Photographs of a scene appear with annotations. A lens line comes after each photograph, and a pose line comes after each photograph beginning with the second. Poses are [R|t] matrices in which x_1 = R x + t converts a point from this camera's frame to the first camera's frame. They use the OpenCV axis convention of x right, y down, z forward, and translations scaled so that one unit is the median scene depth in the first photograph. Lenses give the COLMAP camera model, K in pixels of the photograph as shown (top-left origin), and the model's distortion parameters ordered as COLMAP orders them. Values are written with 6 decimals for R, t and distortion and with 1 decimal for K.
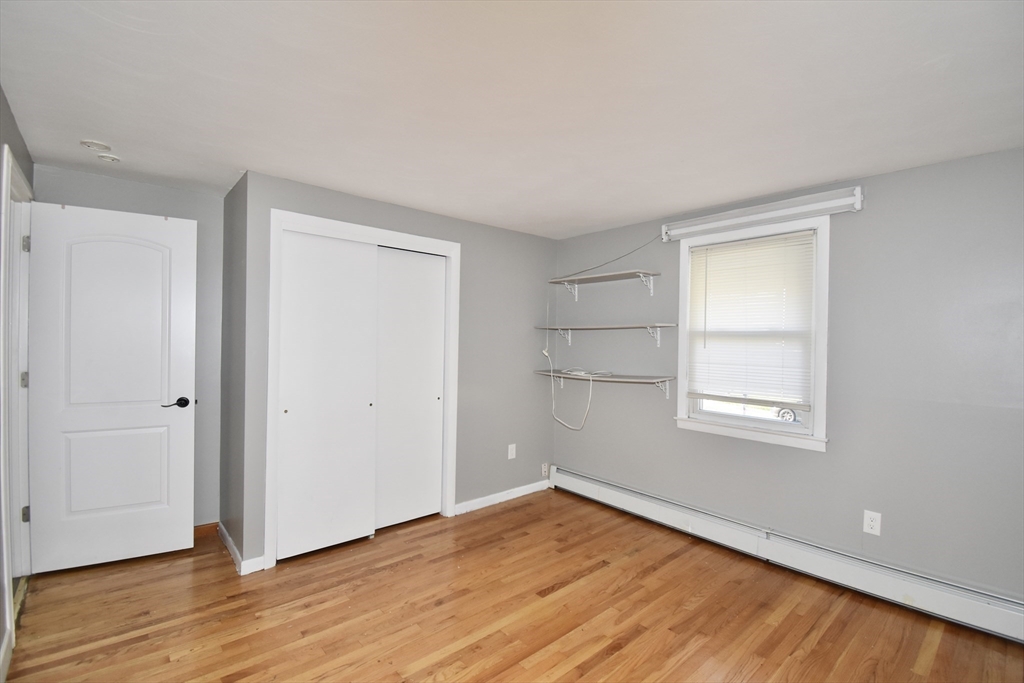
lens RADIAL K [[461.6, 0, 517.7], [0, 461.6, 340.6], [0, 0, 1]] dist [0.023397, -0.027867]
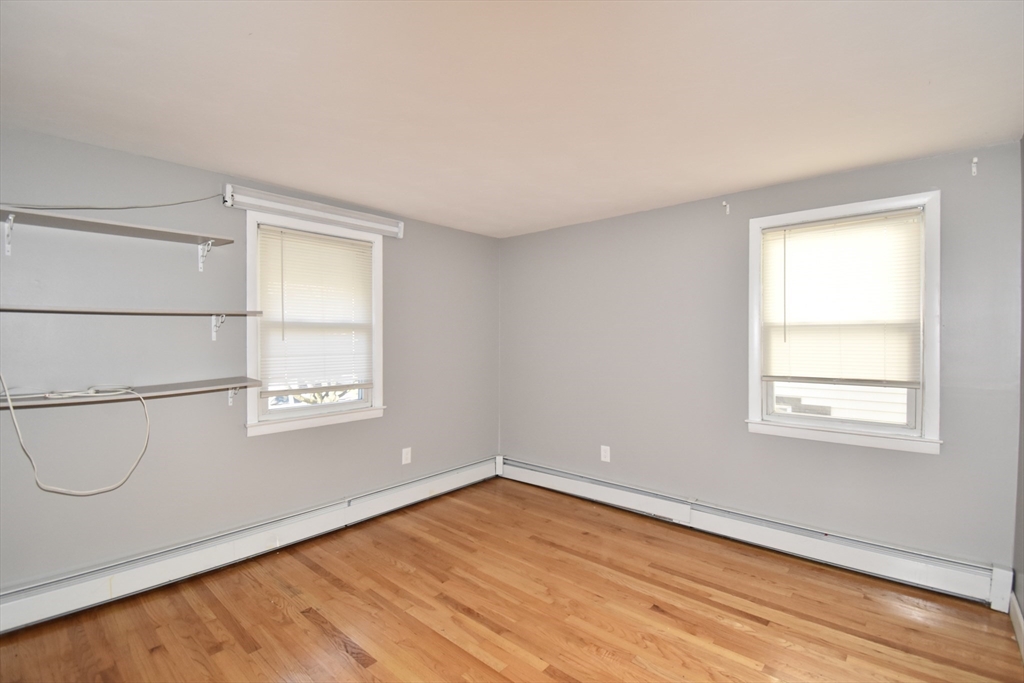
lens RADIAL K [[459.1, 0, 521.6], [0, 459.1, 340.1], [0, 0, 1]] dist [0.020184, -0.026142]
pose [[-0.133327, -0.024804, 0.990762, -0.651428], [-0.000583, 0.999689, 0.024949, -0.007865], [-0.991072, 0.002749, -0.133300, 0.758728]]
